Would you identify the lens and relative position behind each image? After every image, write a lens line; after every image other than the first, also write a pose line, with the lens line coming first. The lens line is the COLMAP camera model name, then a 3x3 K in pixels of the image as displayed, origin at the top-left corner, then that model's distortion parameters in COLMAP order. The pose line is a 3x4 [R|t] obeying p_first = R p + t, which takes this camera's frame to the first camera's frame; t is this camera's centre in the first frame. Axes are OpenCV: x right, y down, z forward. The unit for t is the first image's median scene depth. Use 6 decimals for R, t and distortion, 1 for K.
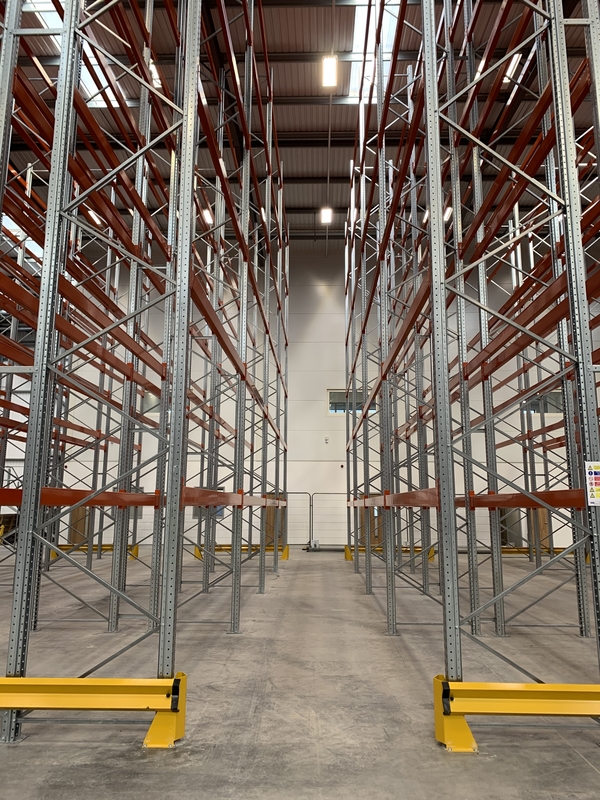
lens RADIAL K [[609.0, 0, 298.8], [0, 609.0, 399.2], [0, 0, 1]] dist [0.006113, -0.002286]
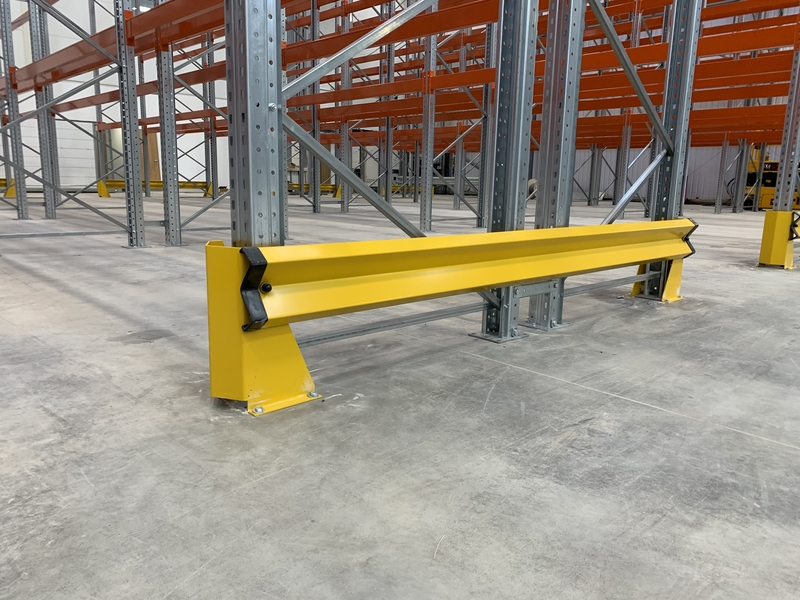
lens RADIAL K [[609.0, 0, 399.7], [0, 609.0, 297.9], [0, 0, 1]] dist [0.006113, -0.002286]
pose [[0.708229, -0.130591, 0.693800, 0.051805], [-0.139977, 0.937257, 0.319304, 0.366174], [-0.691967, -0.323256, 0.645513, 0.701555]]
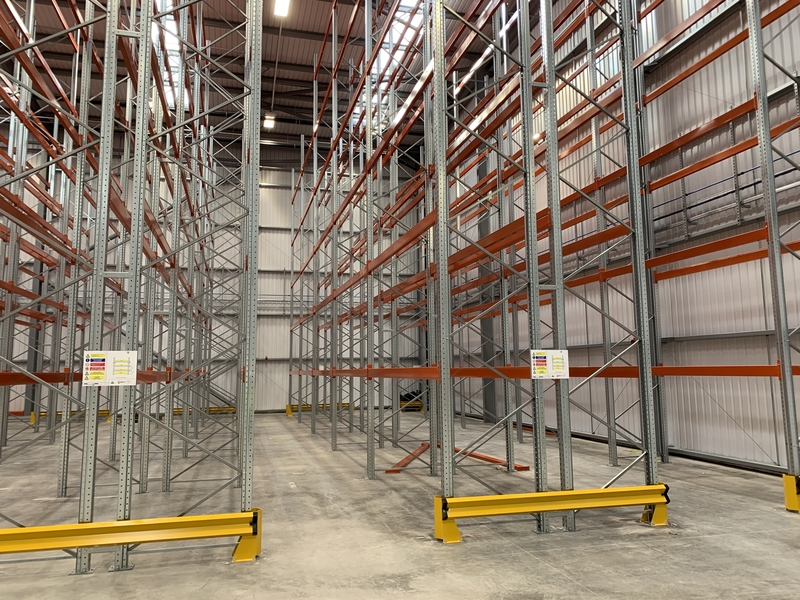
lens RADIAL K [[609.0, 0, 398.4], [0, 609.0, 297.5], [0, 0, 1]] dist [0.006113, -0.002286]
pose [[0.950782, 0.025505, 0.308808, -0.330432], [-0.044397, 0.997537, 0.054304, -0.092513], [-0.306662, -0.065341, 0.949573, -0.326752]]
